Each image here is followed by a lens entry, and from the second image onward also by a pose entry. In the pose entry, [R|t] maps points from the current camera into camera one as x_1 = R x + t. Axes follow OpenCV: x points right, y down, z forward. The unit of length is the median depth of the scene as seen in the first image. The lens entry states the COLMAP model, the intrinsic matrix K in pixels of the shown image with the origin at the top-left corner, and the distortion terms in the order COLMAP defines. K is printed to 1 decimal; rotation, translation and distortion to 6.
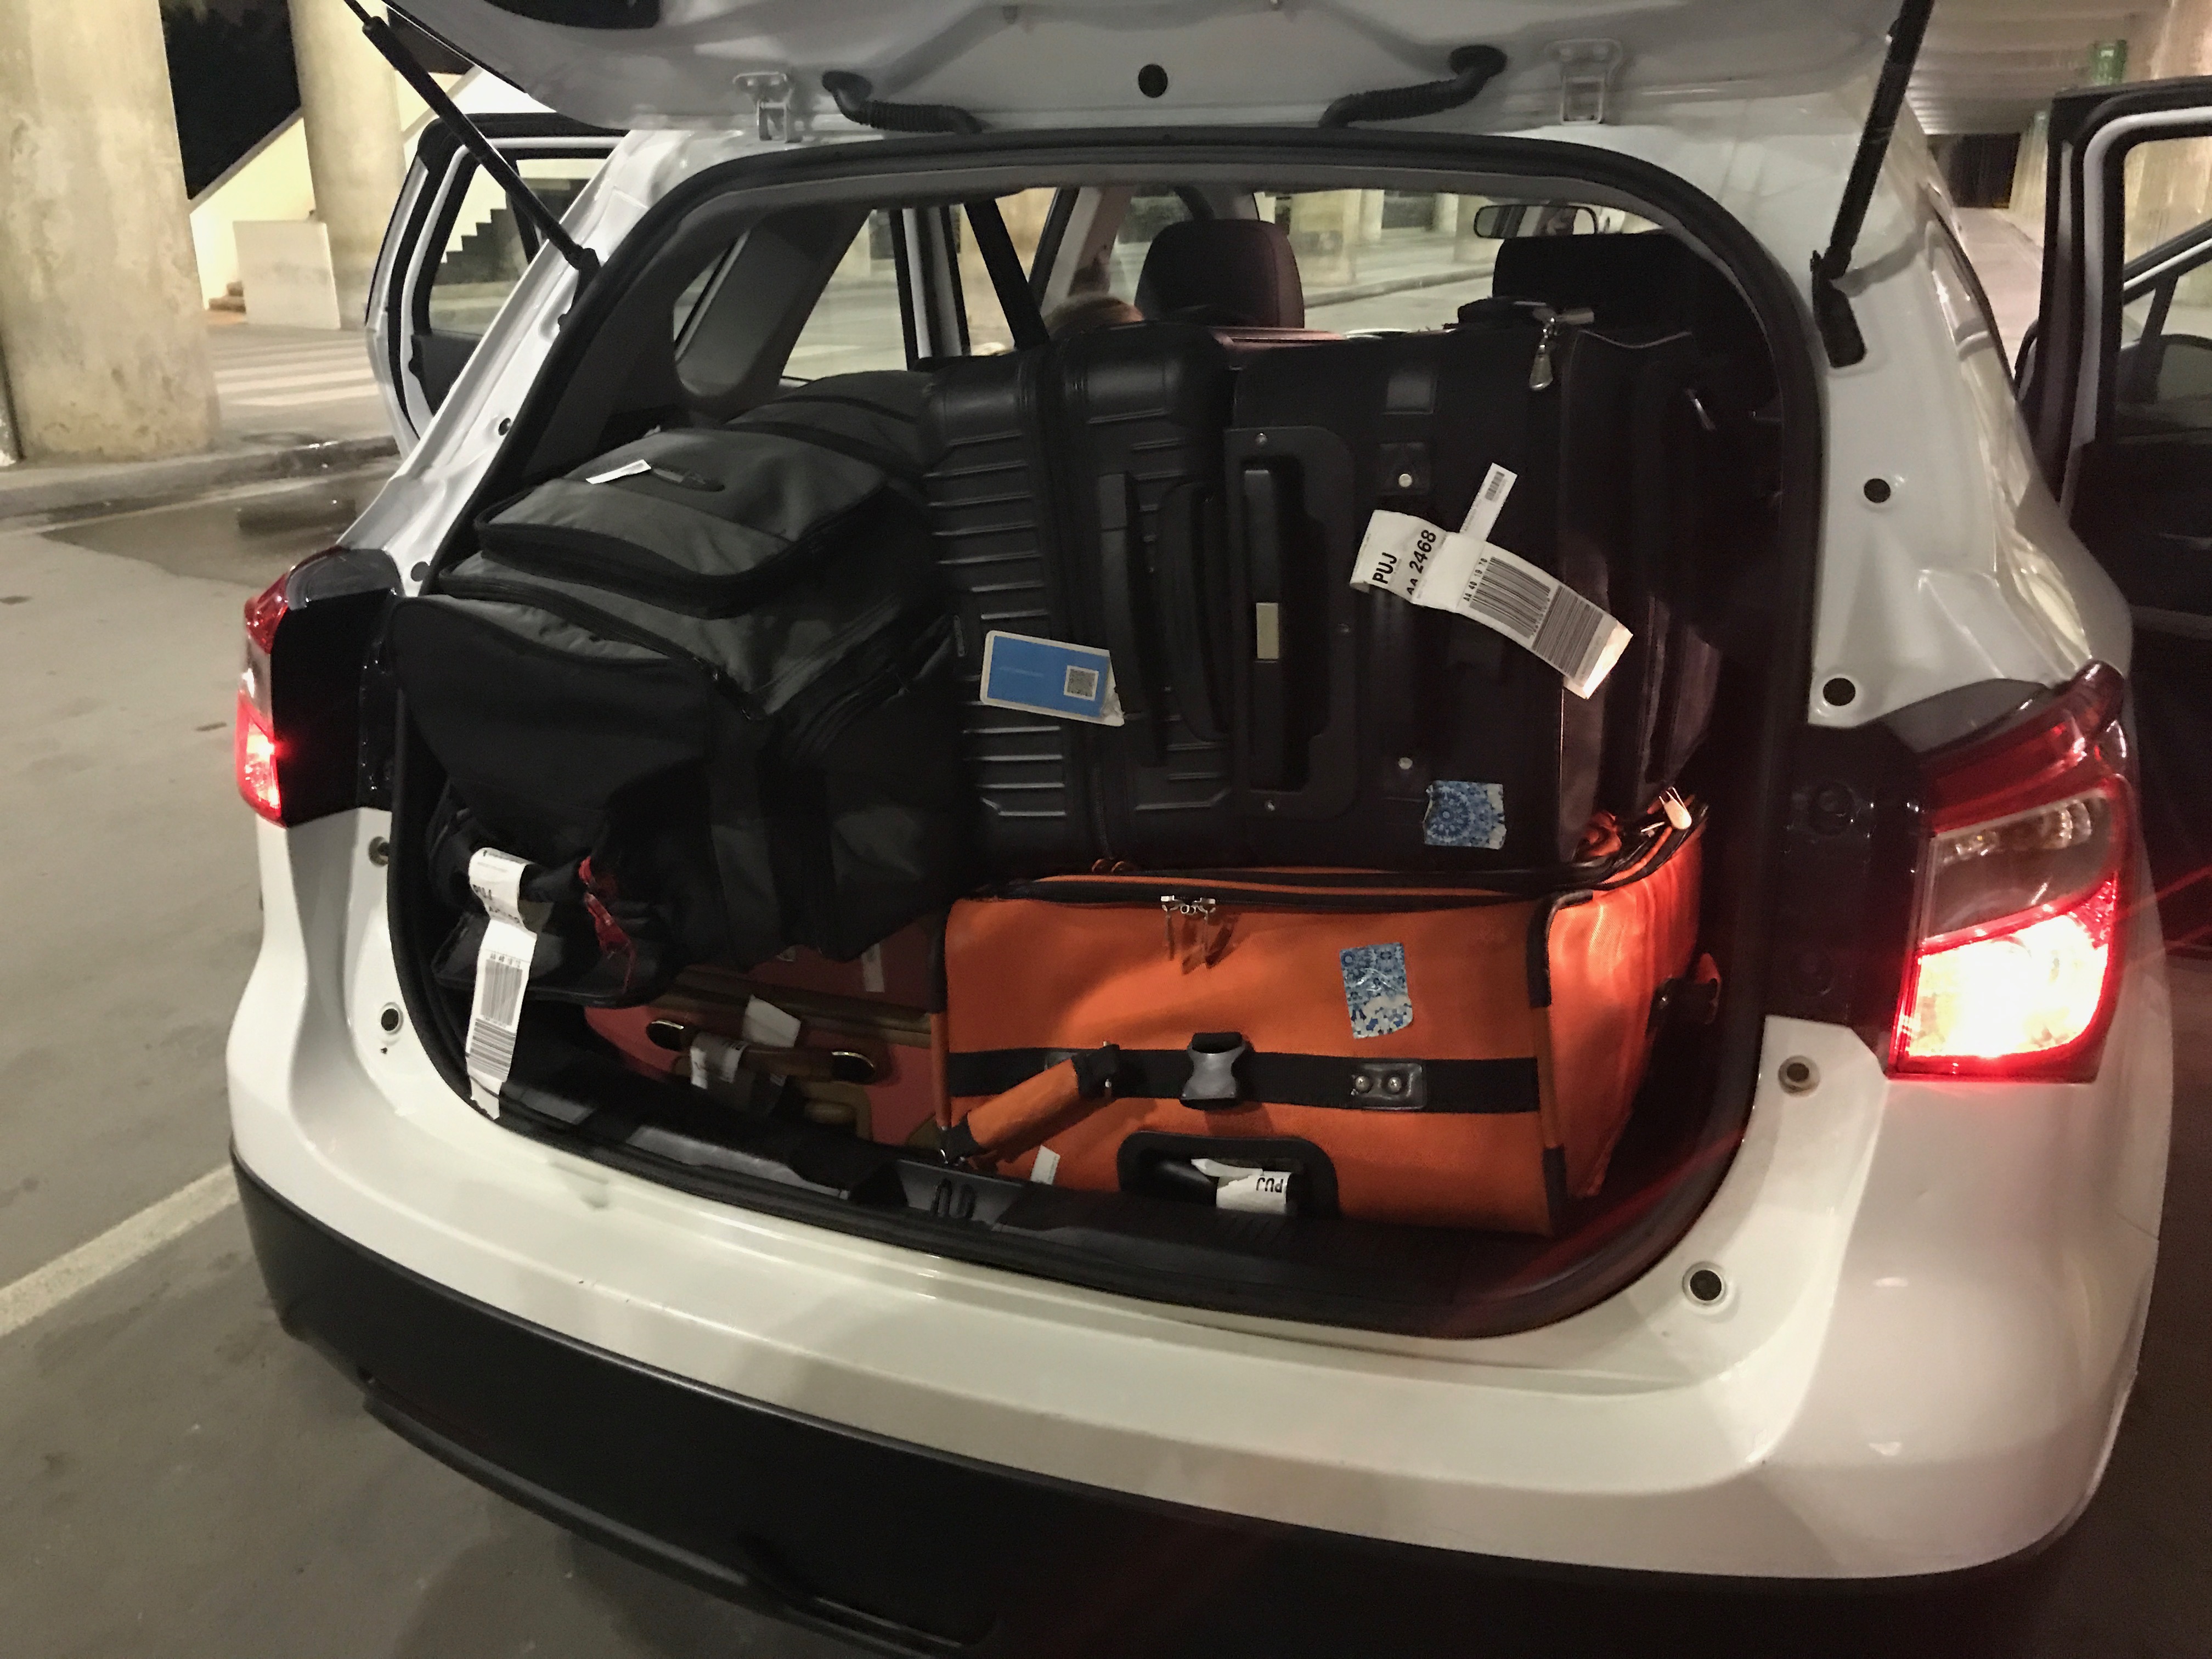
lens RADIAL K [[1811.7, 0, 1104.9], [0, 1811.7, 835.7], [0, 0, 1]] dist [0.007035, -0.052109]
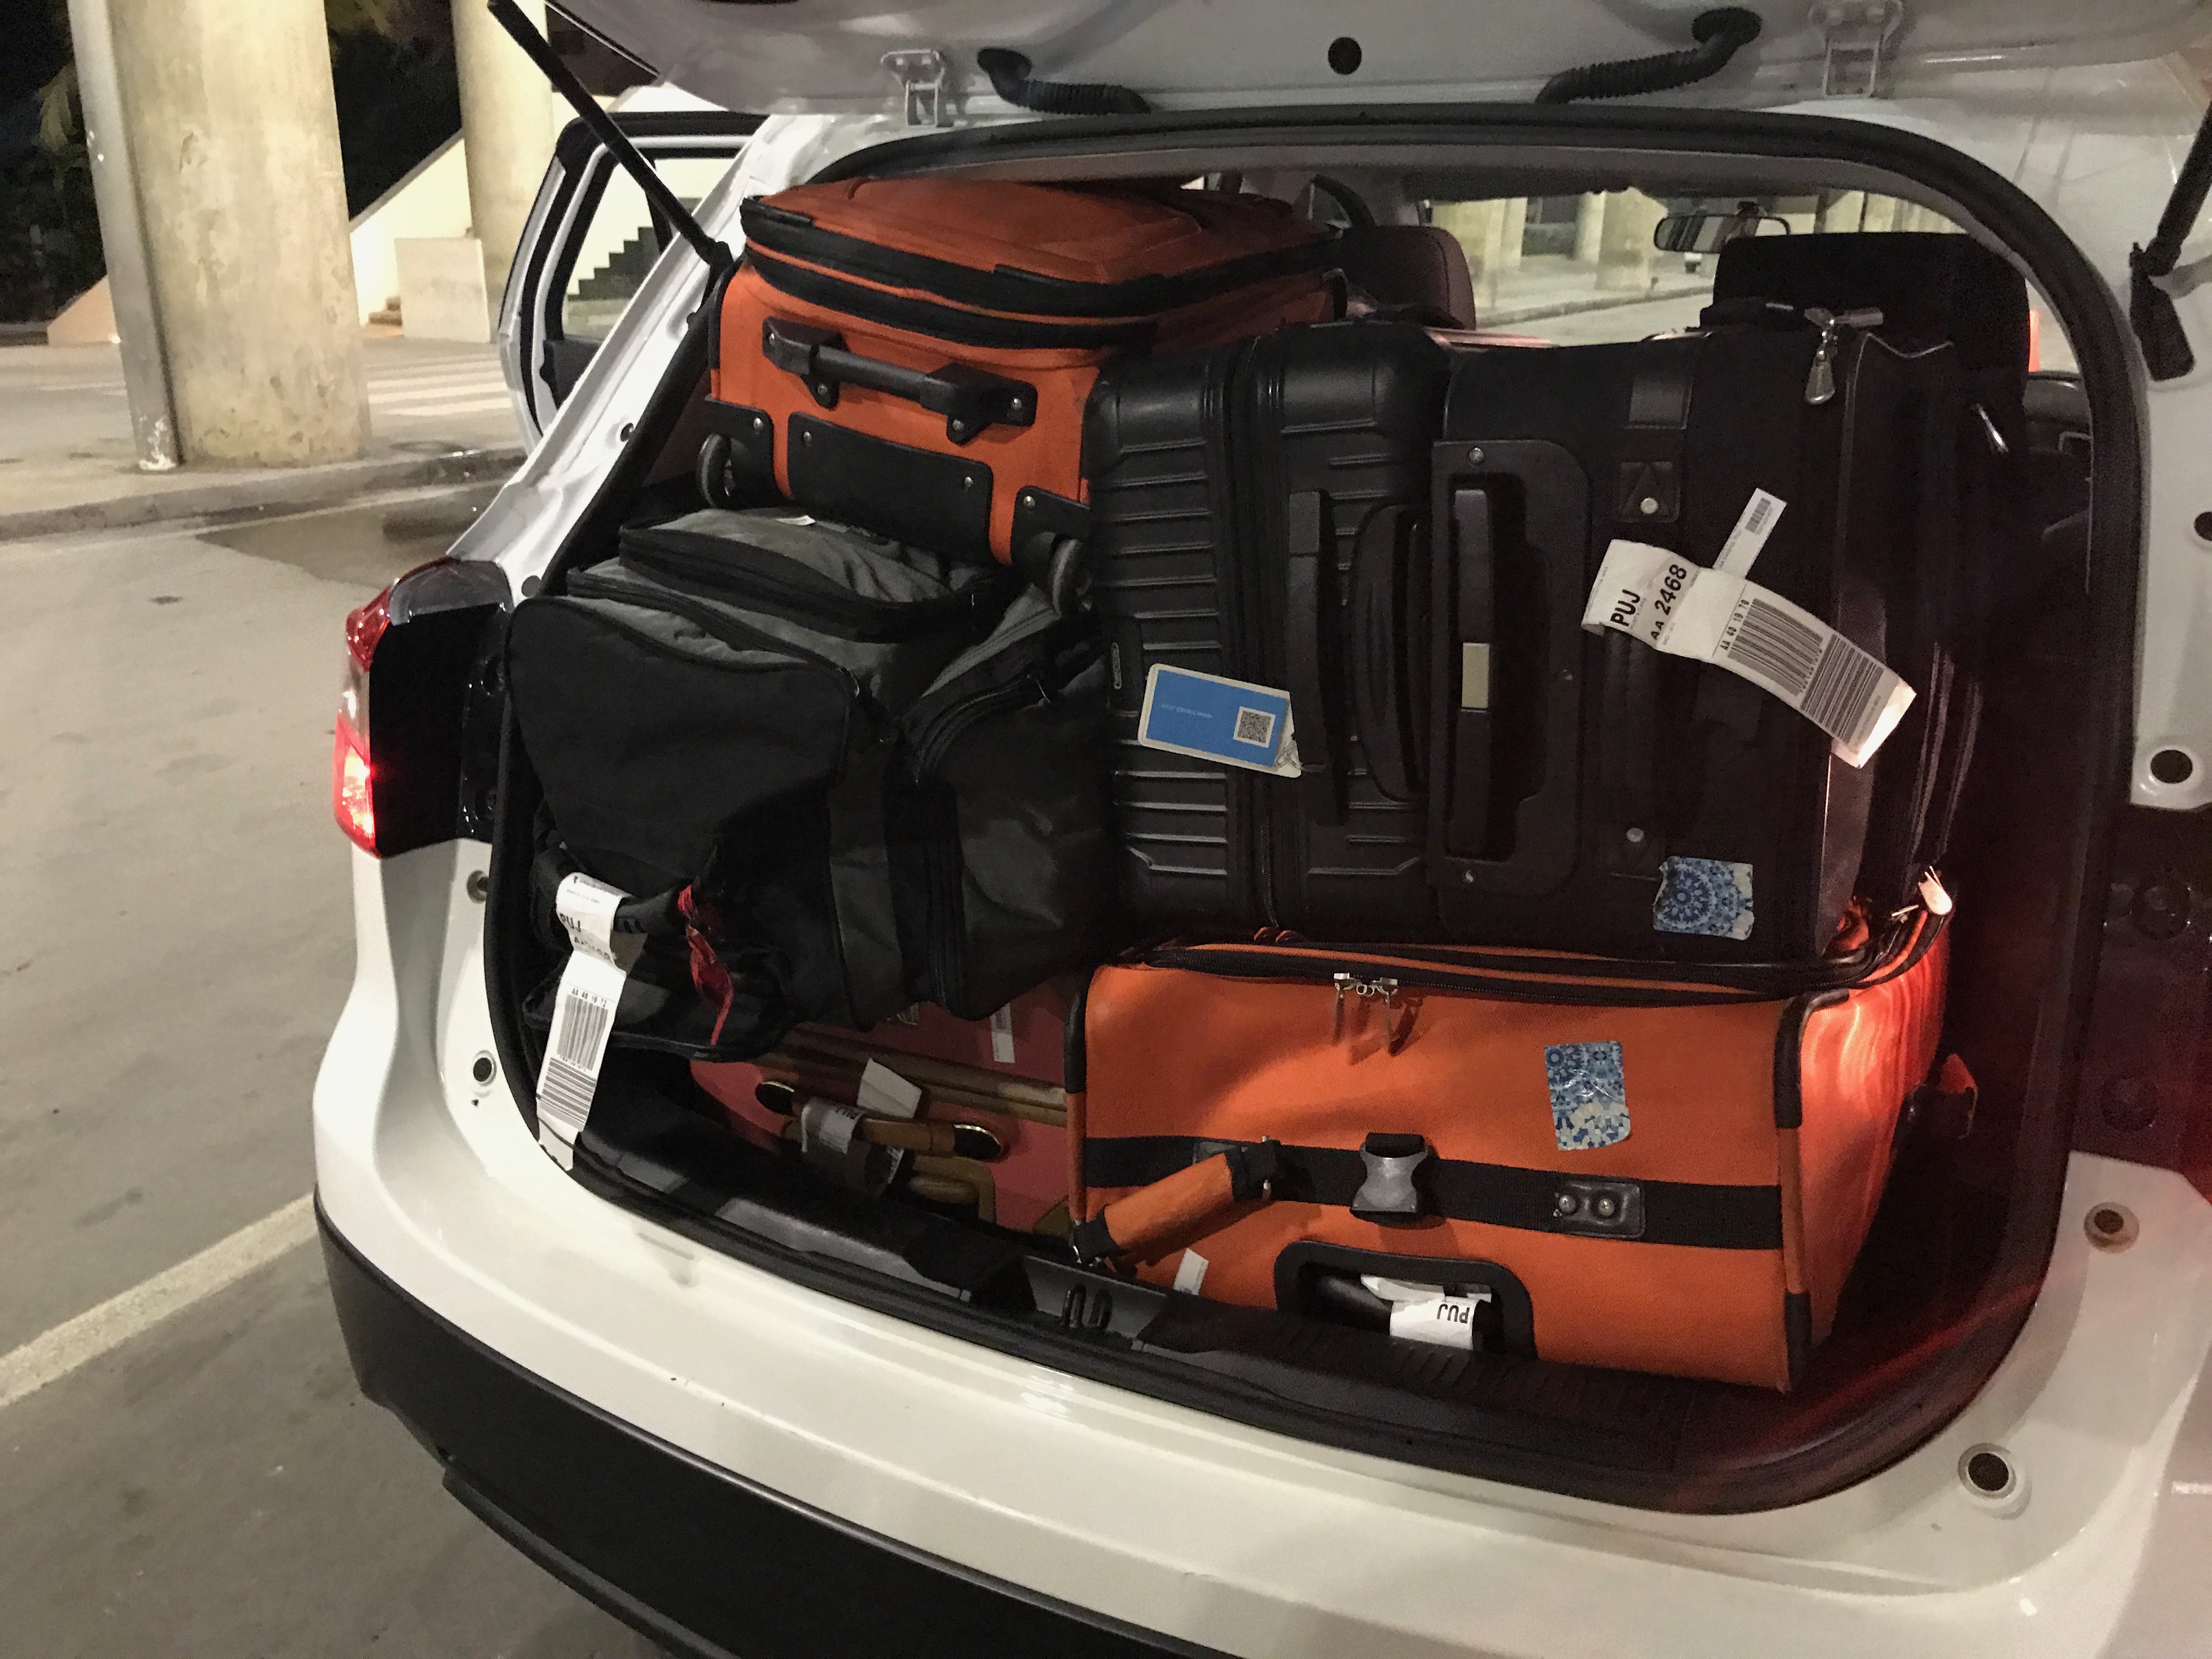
lens RADIAL K [[1790.8, 0, 1075.7], [0, 1790.8, 829.1], [0, 0, 1]] dist [0.002376, -0.004624]
pose [[0.996467, 0.030429, -0.078282, -0.026258], [-0.031385, 0.999447, -0.011010, -0.021529], [0.077903, 0.013428, 0.996870, 0.116761]]
